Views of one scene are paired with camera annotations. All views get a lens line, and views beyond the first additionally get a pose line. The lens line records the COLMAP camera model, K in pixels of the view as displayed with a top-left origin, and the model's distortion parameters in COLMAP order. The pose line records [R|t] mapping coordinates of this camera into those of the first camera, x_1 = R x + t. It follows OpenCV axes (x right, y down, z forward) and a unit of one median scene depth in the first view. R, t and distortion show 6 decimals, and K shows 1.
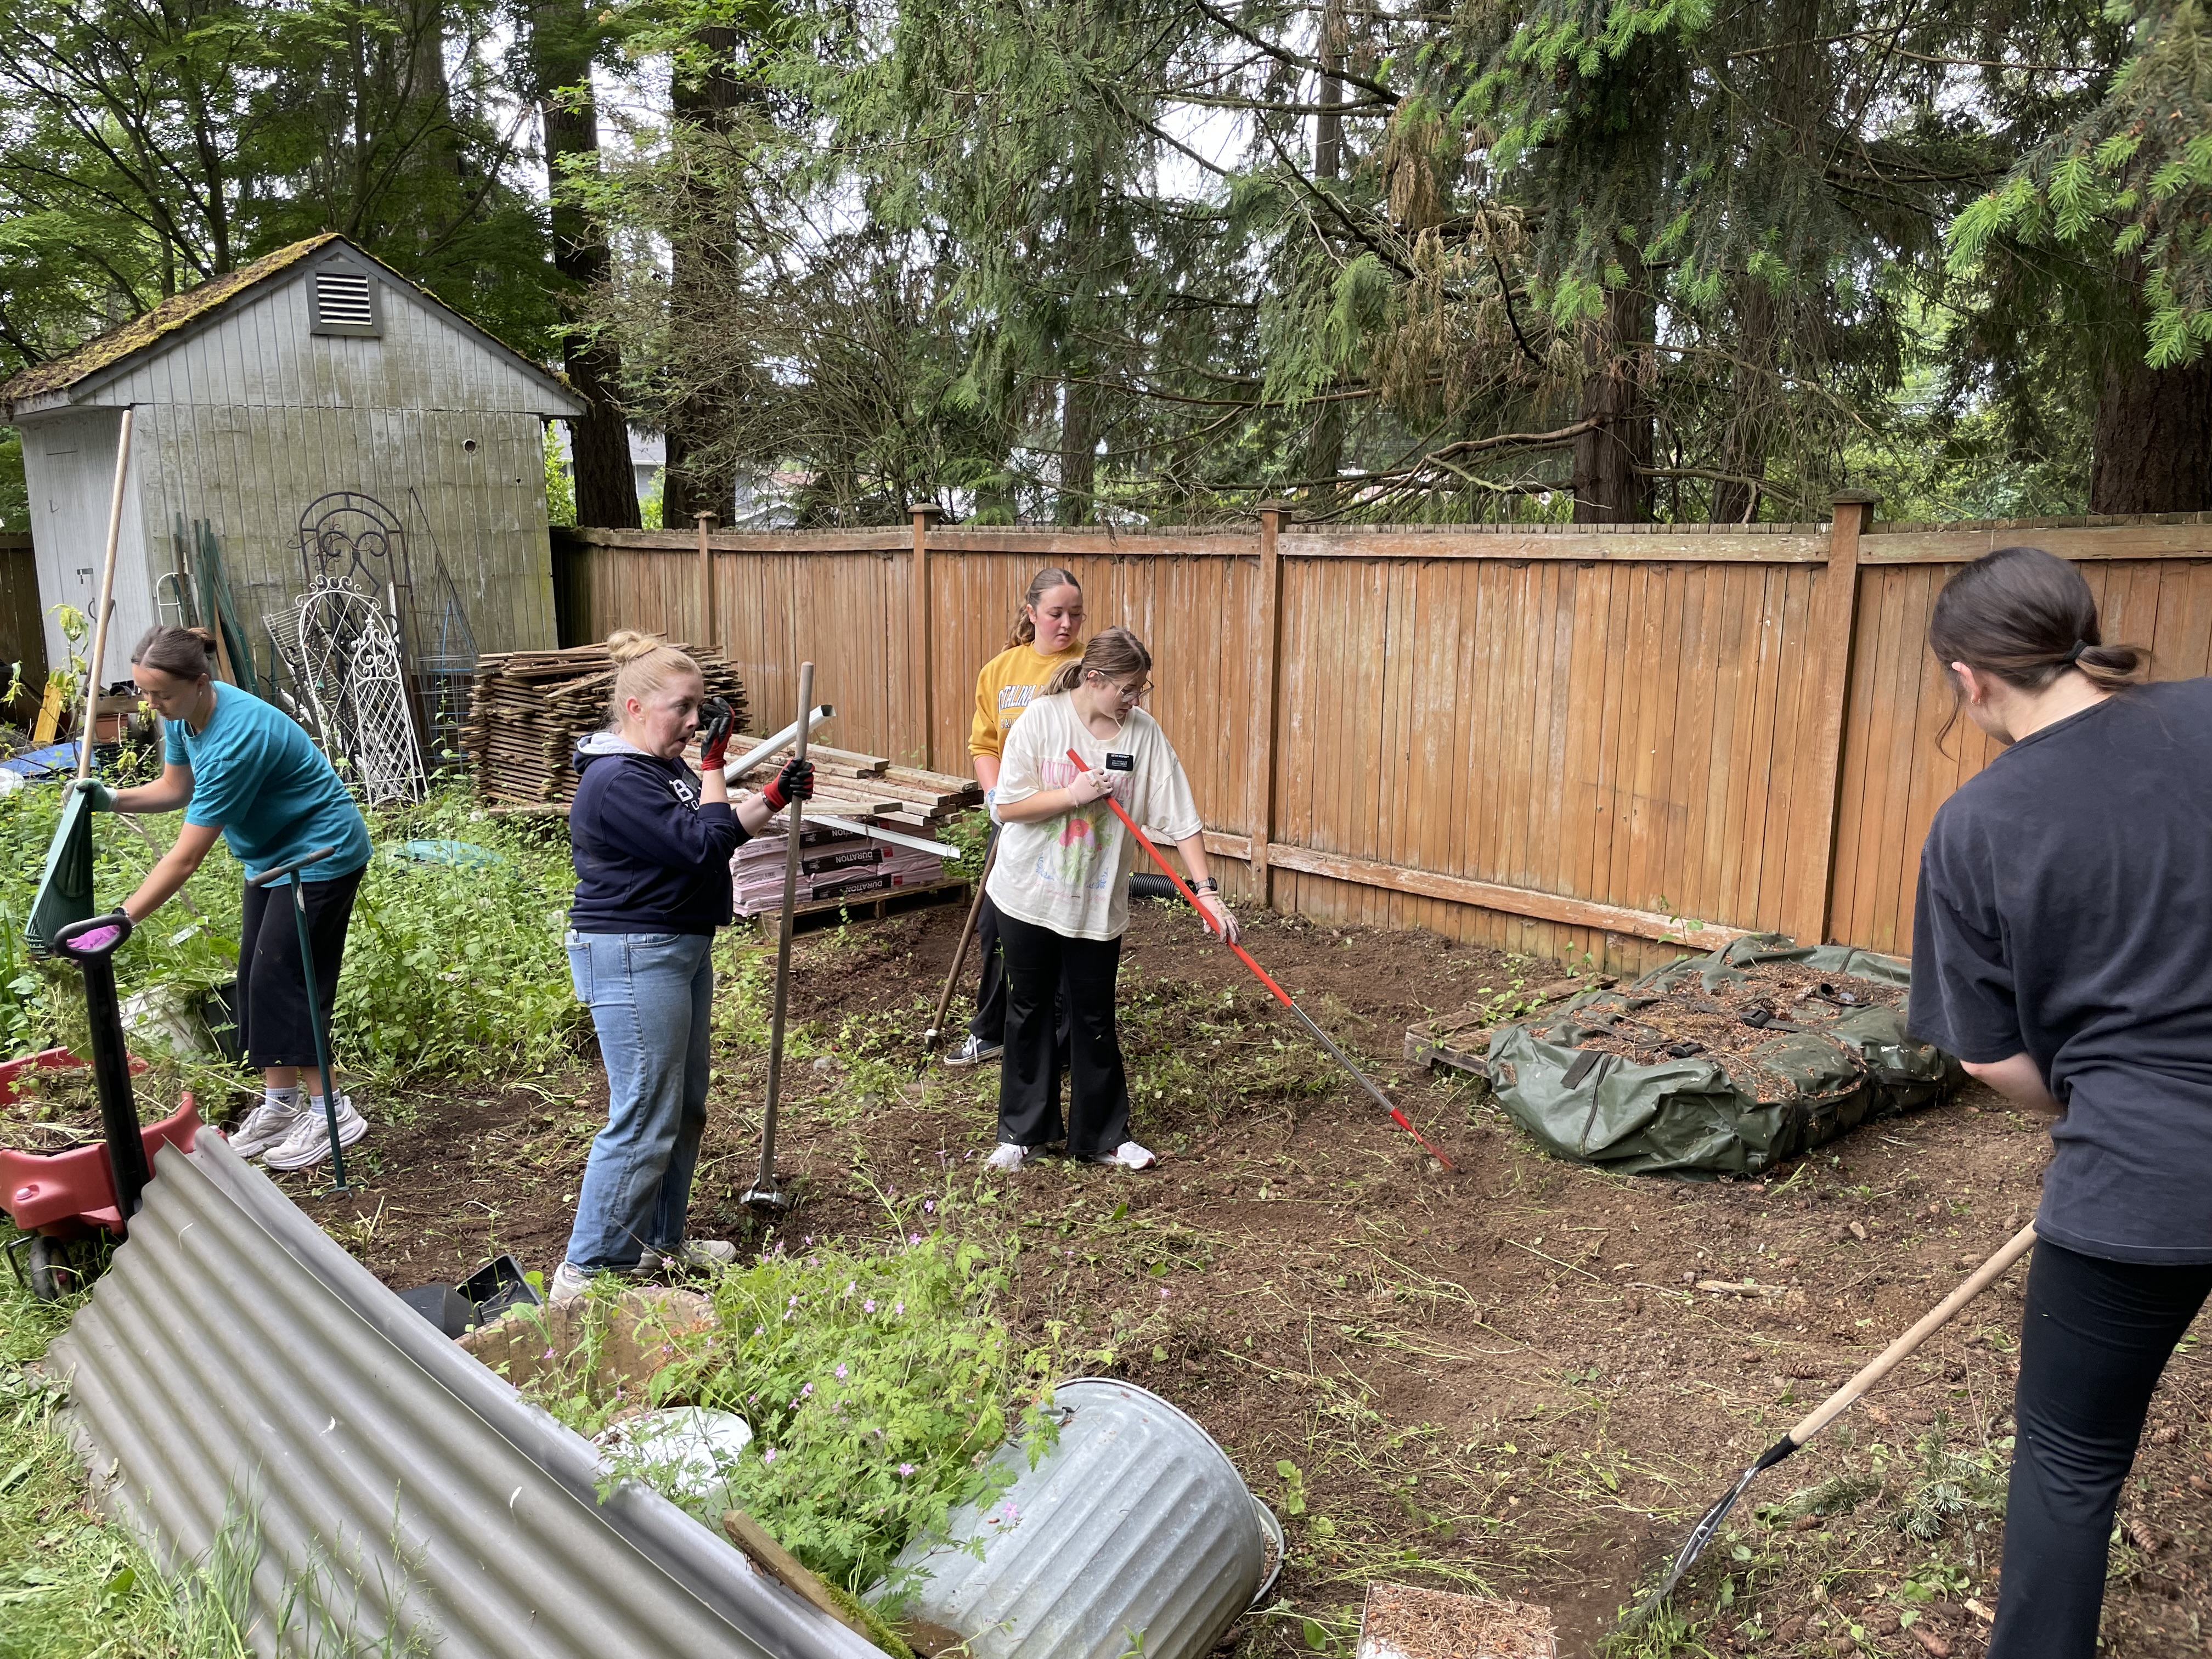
lens RADIAL K [[1674.2, 0, 1097.6], [0, 1674.2, 821.8], [0, 0, 1]] dist [0.086987, -0.117708]
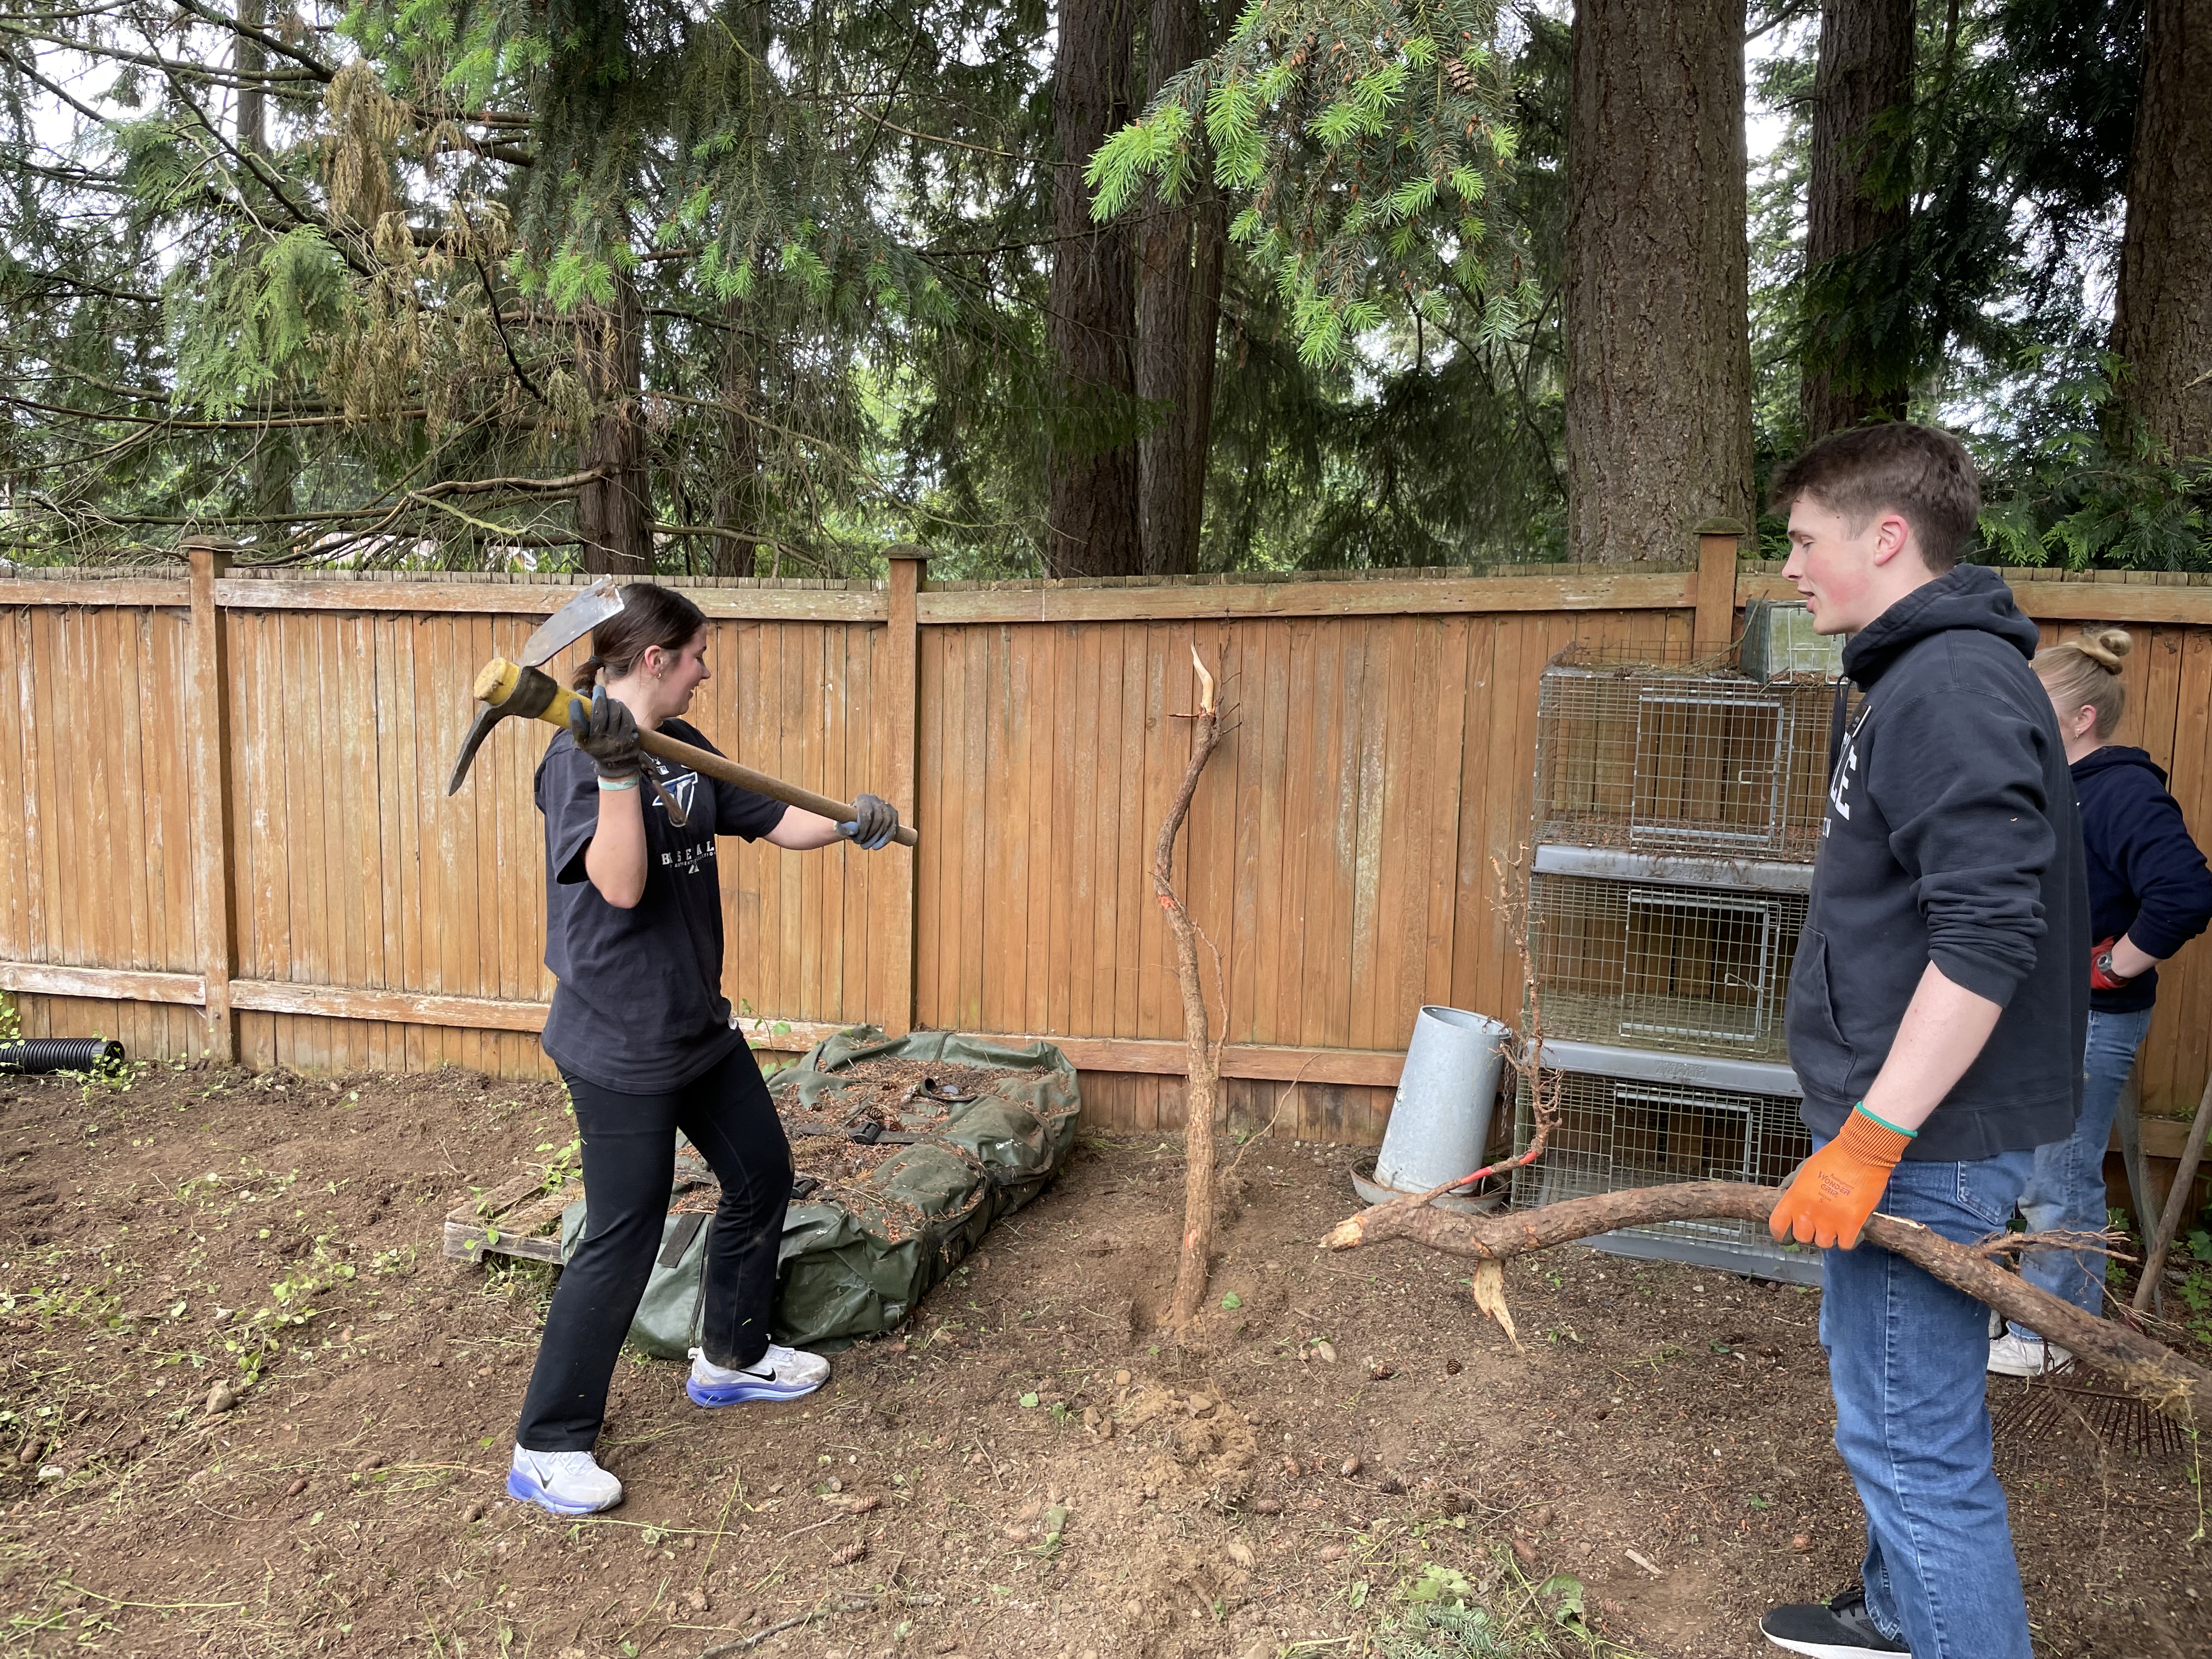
lens RADIAL K [[1674.2, 0, 1110.7], [0, 1674.2, 804.0], [0, 0, 1]] dist [0.086987, -0.117708]
pose [[0.834377, -0.055040, 0.548440, 0.018111], [0.082275, 0.996291, -0.025184, -0.016034], [-0.545020, 0.066136, 0.835811, 0.137630]]
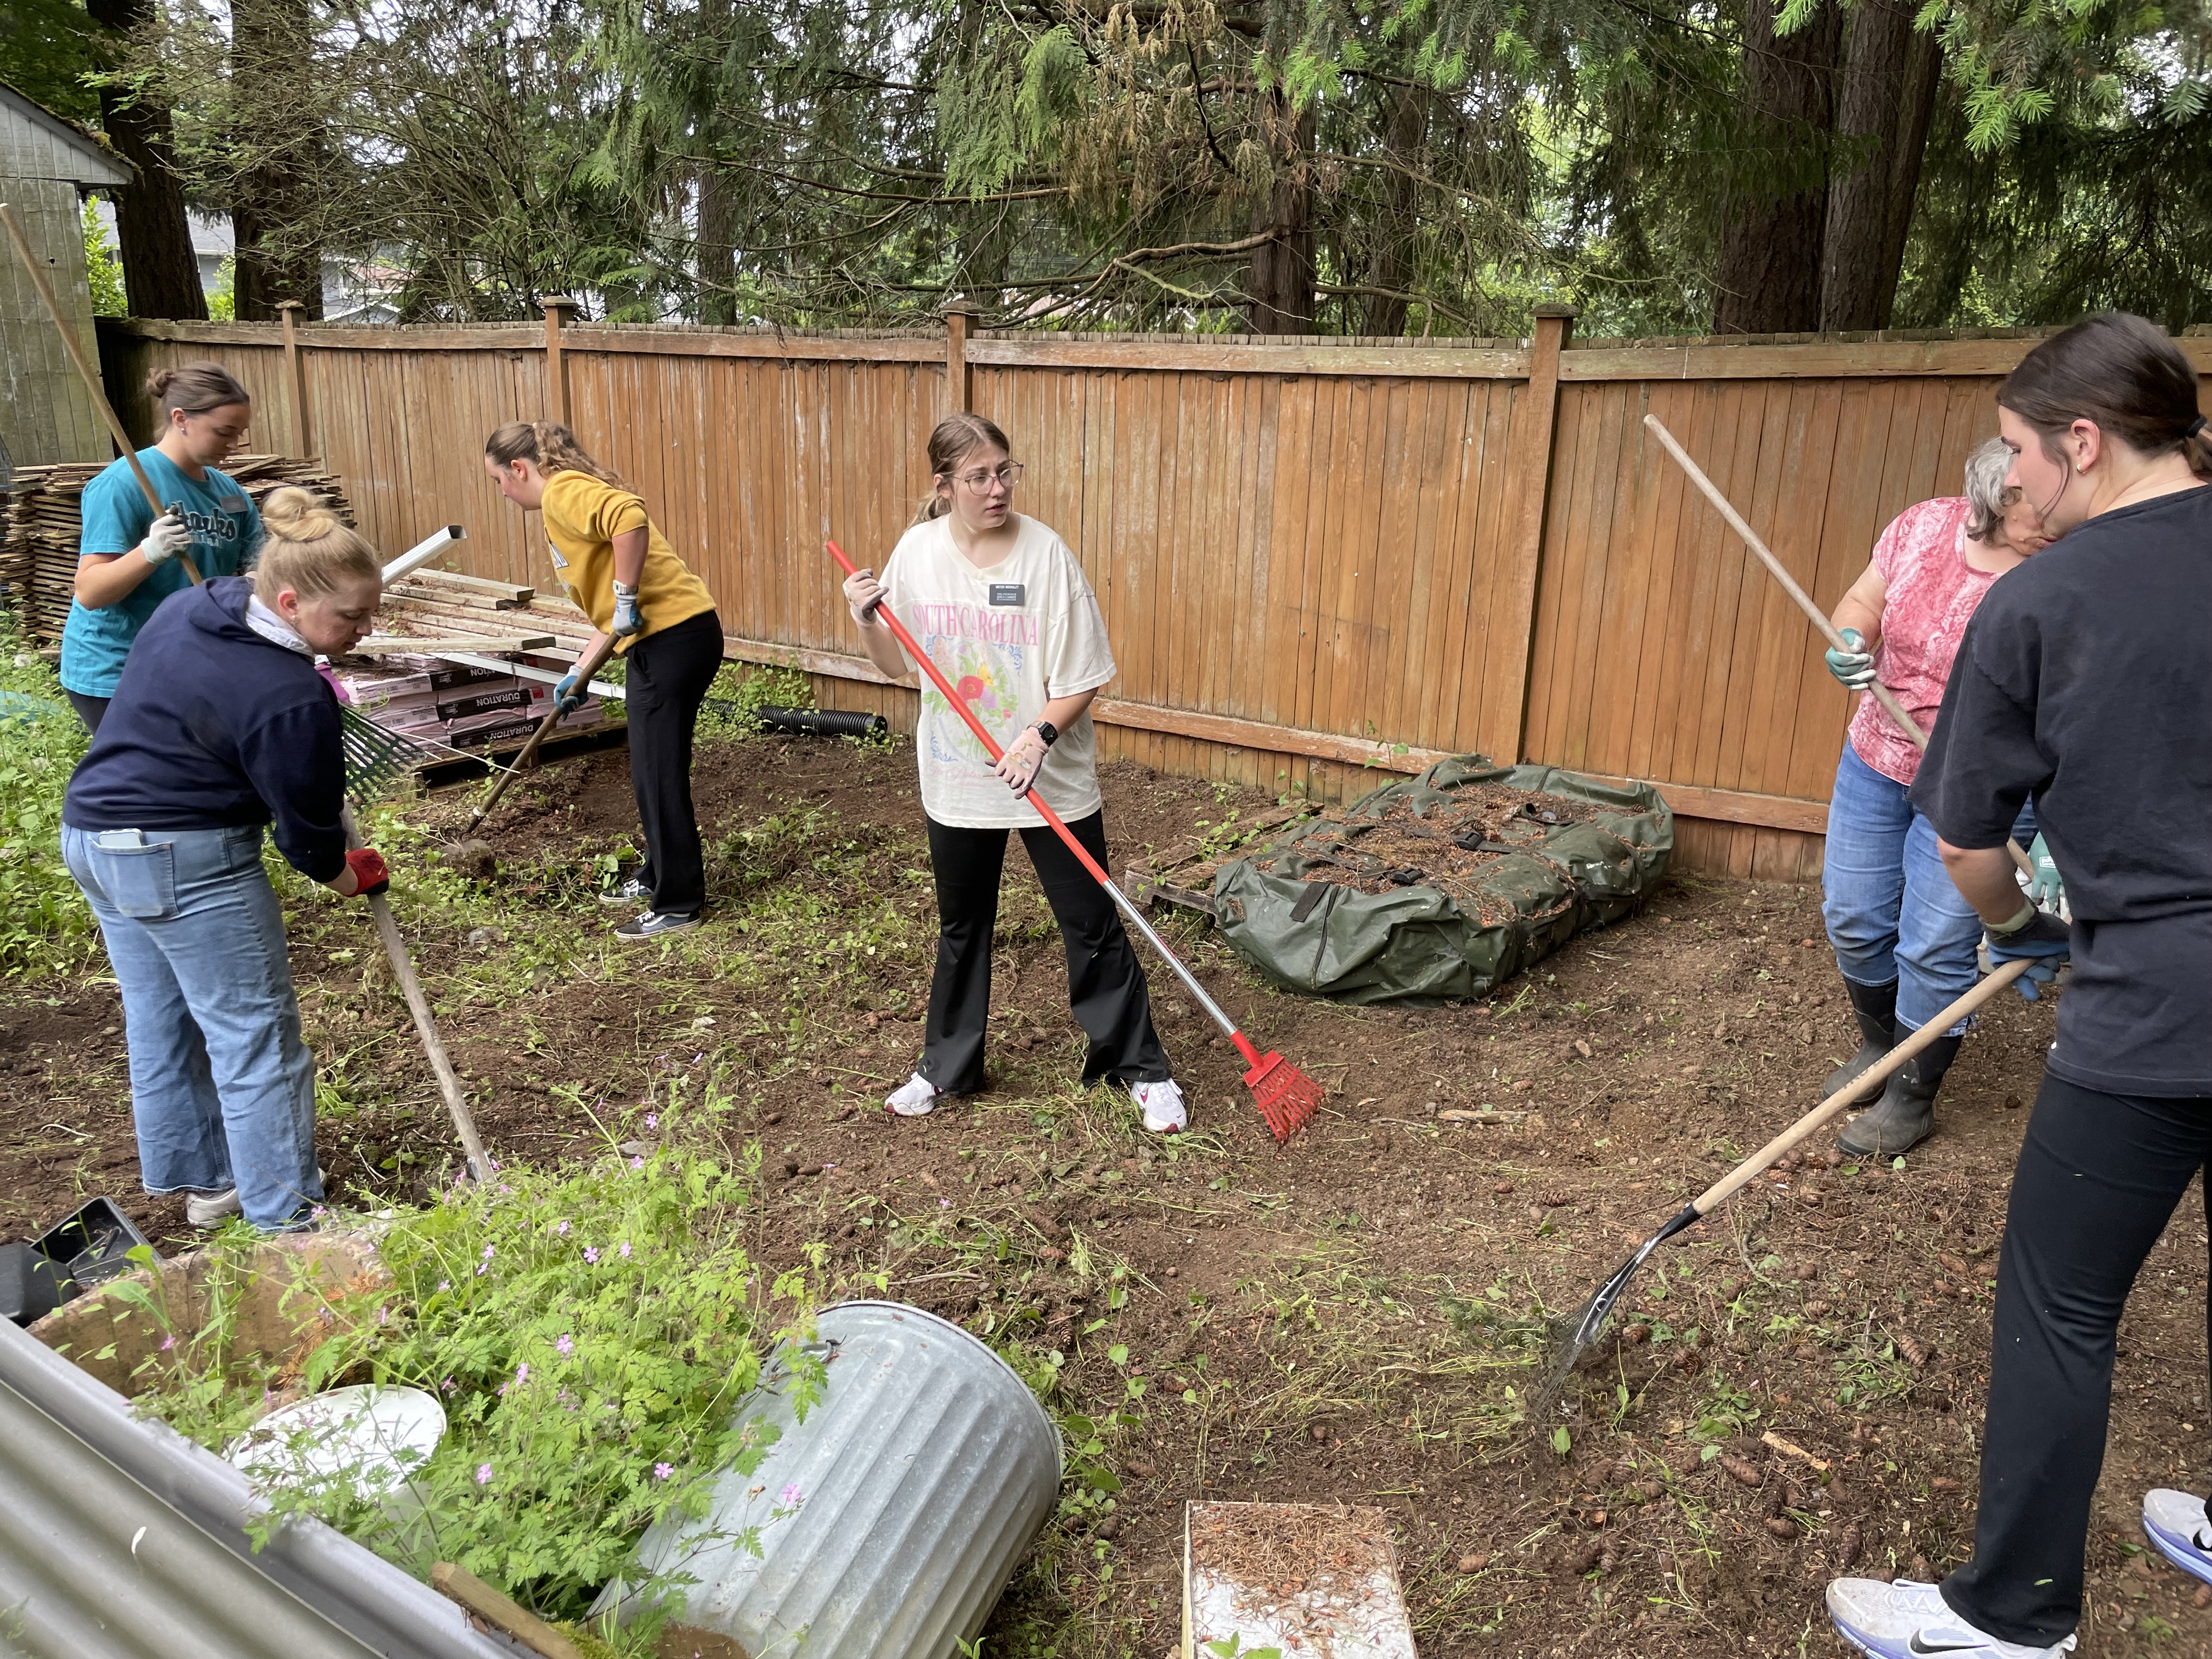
lens RADIAL K [[1674.2, 0, 1117.4], [0, 1674.2, 805.0], [0, 0, 1]] dist [0.086987, -0.117708]
pose [[0.976688, -0.037022, 0.211446, -0.017908], [0.017331, 0.995399, 0.094231, -0.001892], [-0.213962, -0.088370, 0.972837, 0.056445]]
